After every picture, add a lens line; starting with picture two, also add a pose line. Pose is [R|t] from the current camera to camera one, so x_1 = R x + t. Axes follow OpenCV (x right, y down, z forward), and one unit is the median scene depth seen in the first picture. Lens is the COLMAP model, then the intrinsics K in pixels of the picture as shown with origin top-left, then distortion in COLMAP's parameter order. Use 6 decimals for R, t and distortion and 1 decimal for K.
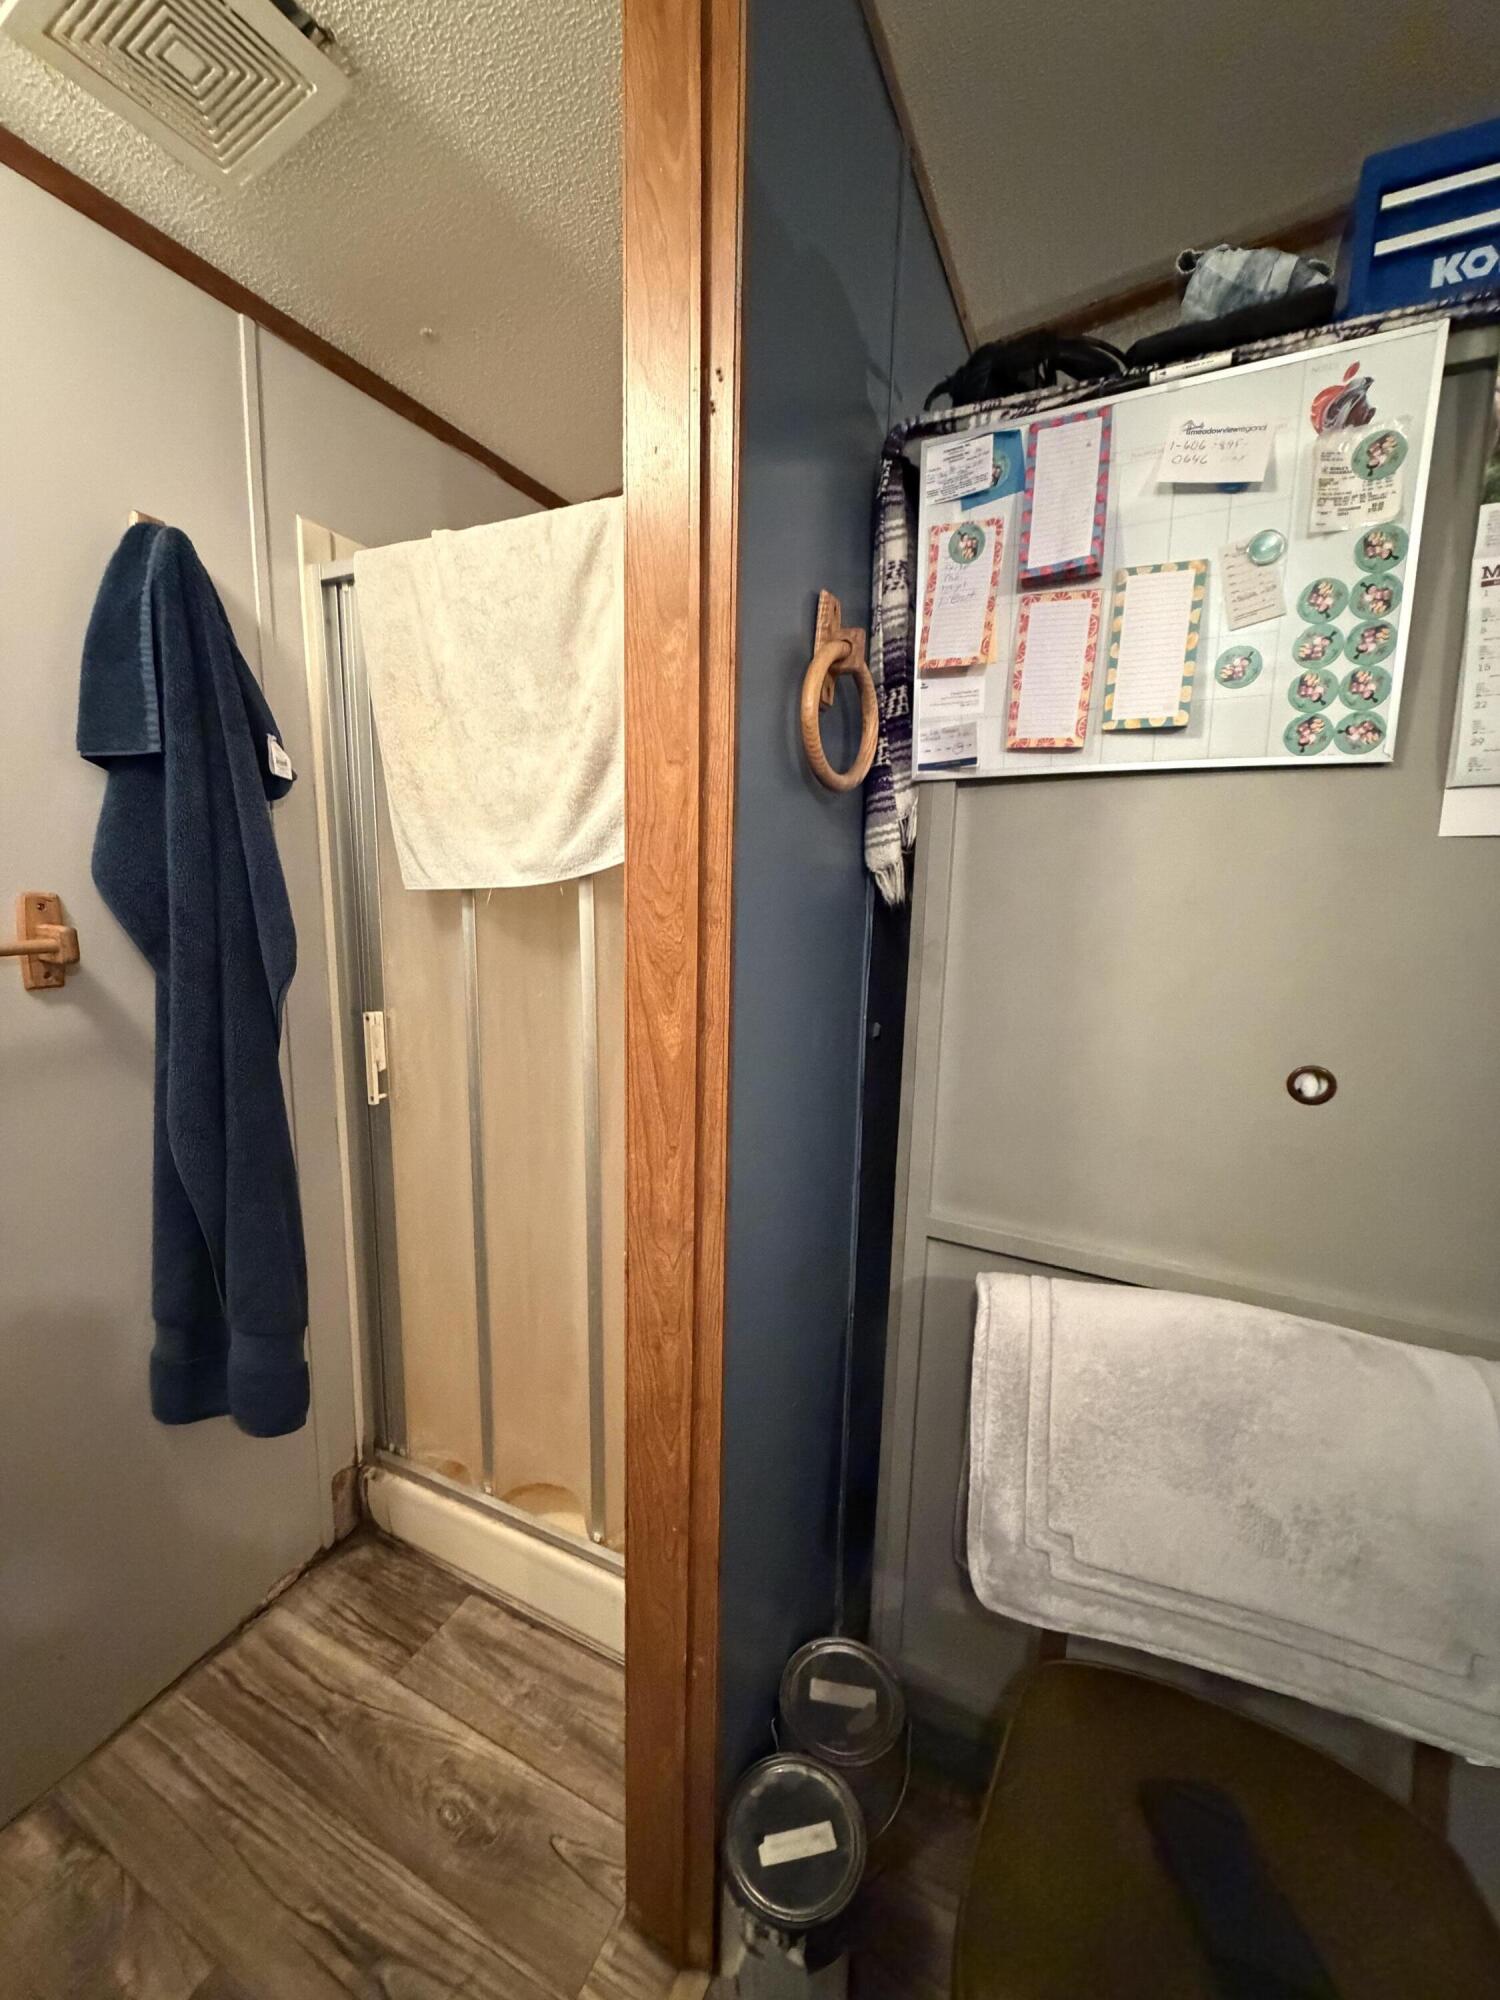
lens RADIAL K [[795.8, 0, 750.1], [0, 795.8, 994.8], [0, 0, 1]] dist [-0.000175, -0.000899]
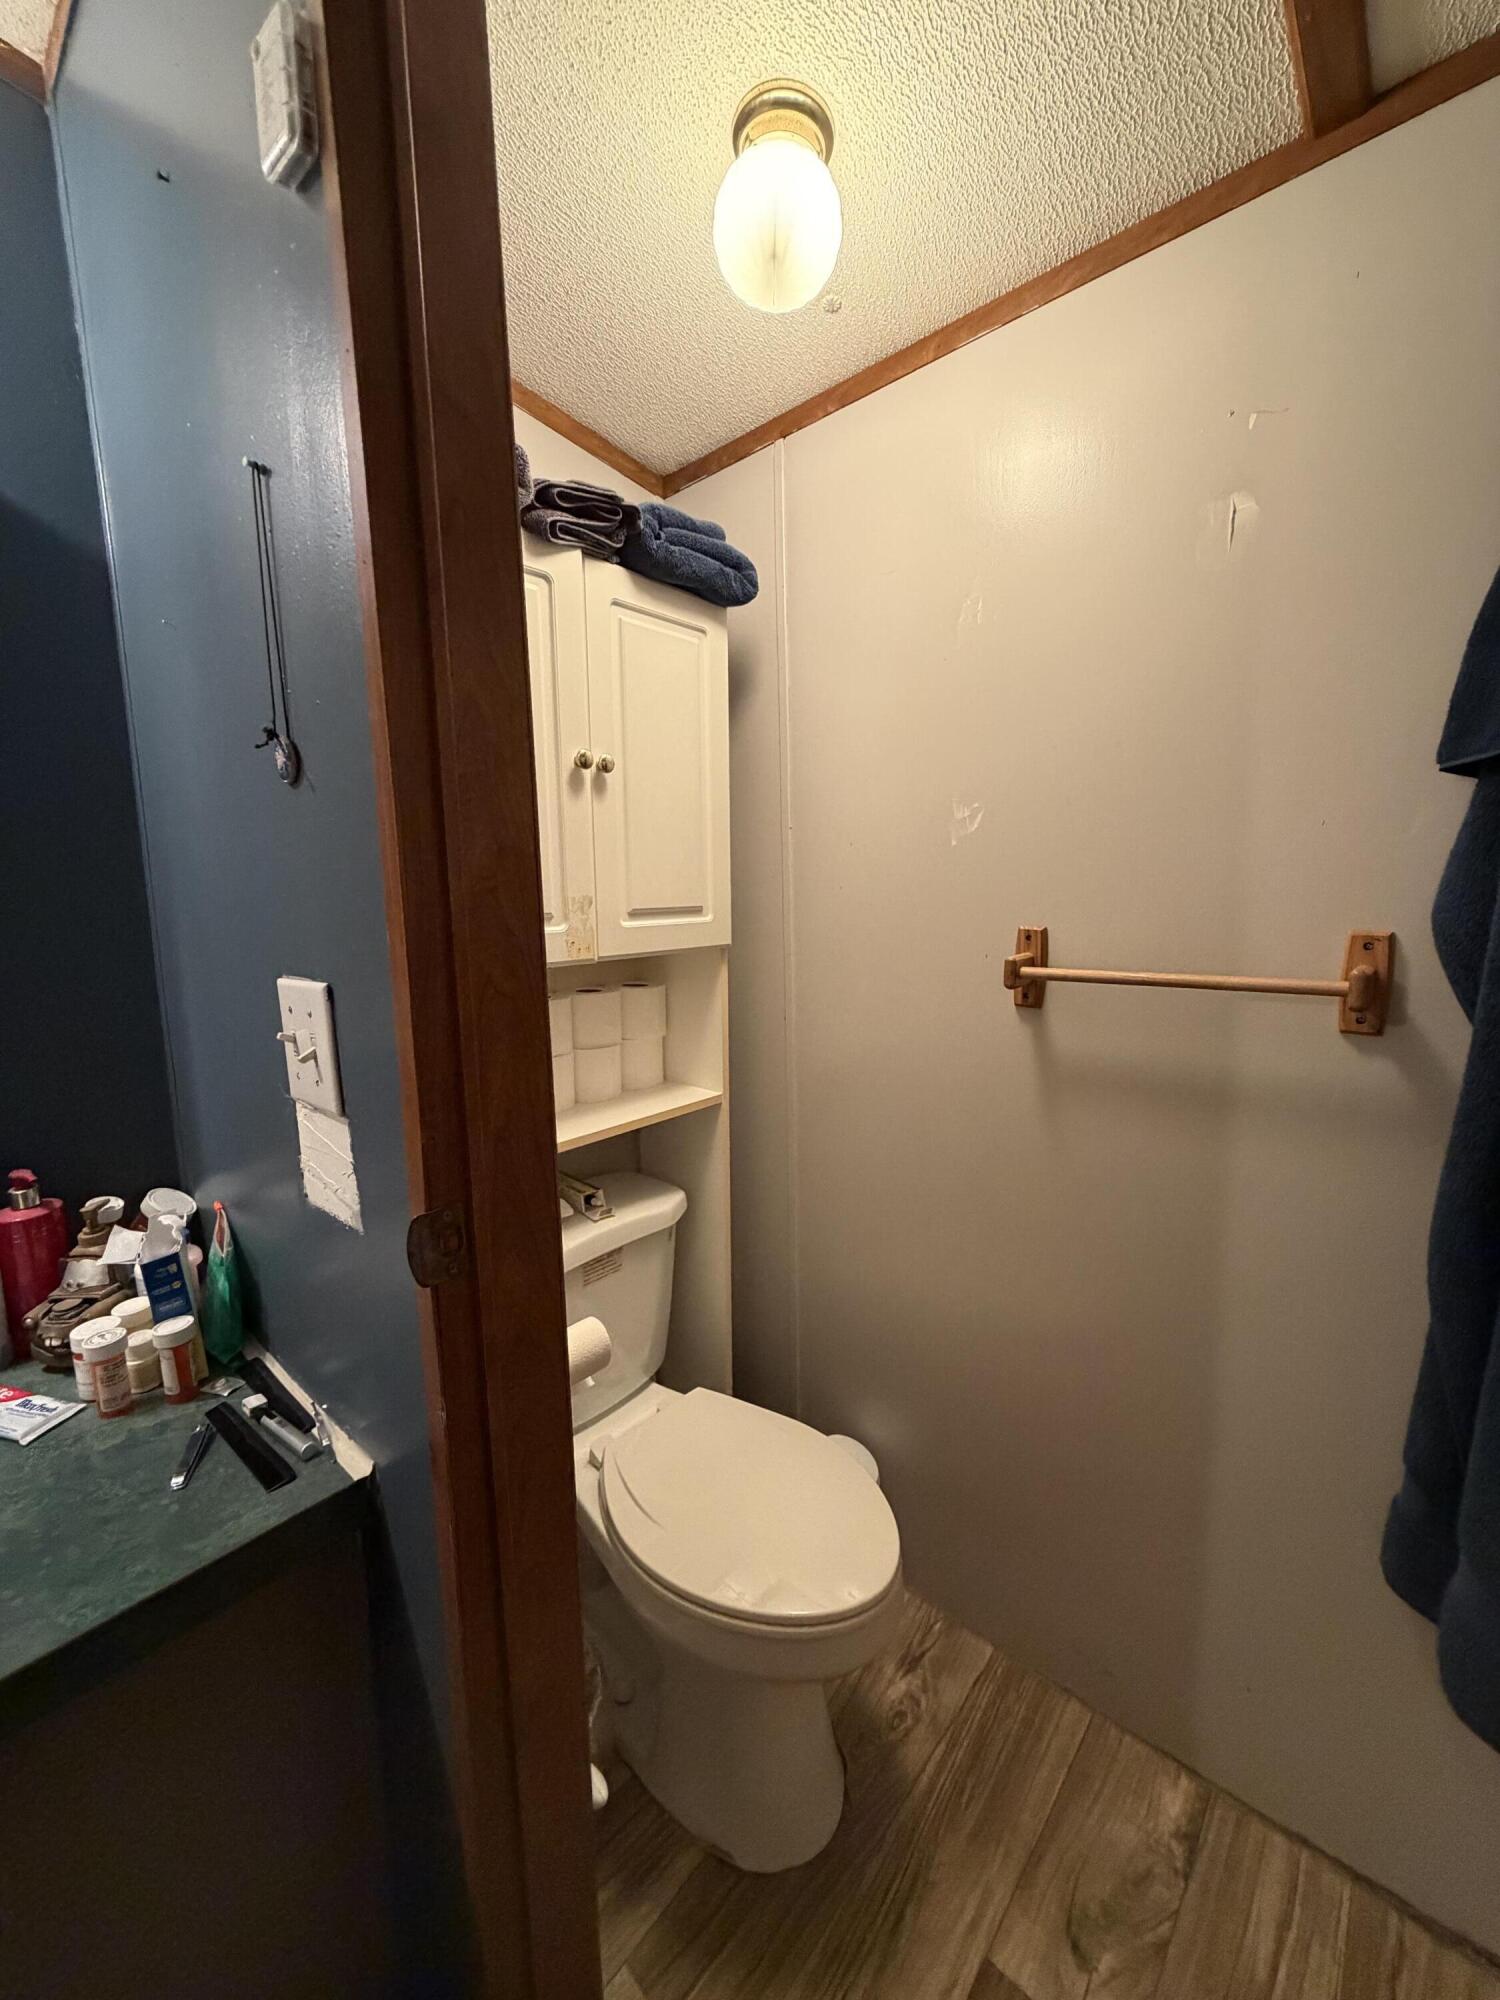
lens RADIAL K [[795.8, 0, 753.4], [0, 795.8, 1000.0], [0, 0, 1]] dist [-0.000175, -0.000899]
pose [[-0.271589, 0.115782, -0.955423, 0.164654], [-0.132309, 0.978819, 0.156228, -0.094319], [0.953275, 0.168841, -0.250518, 0.540776]]
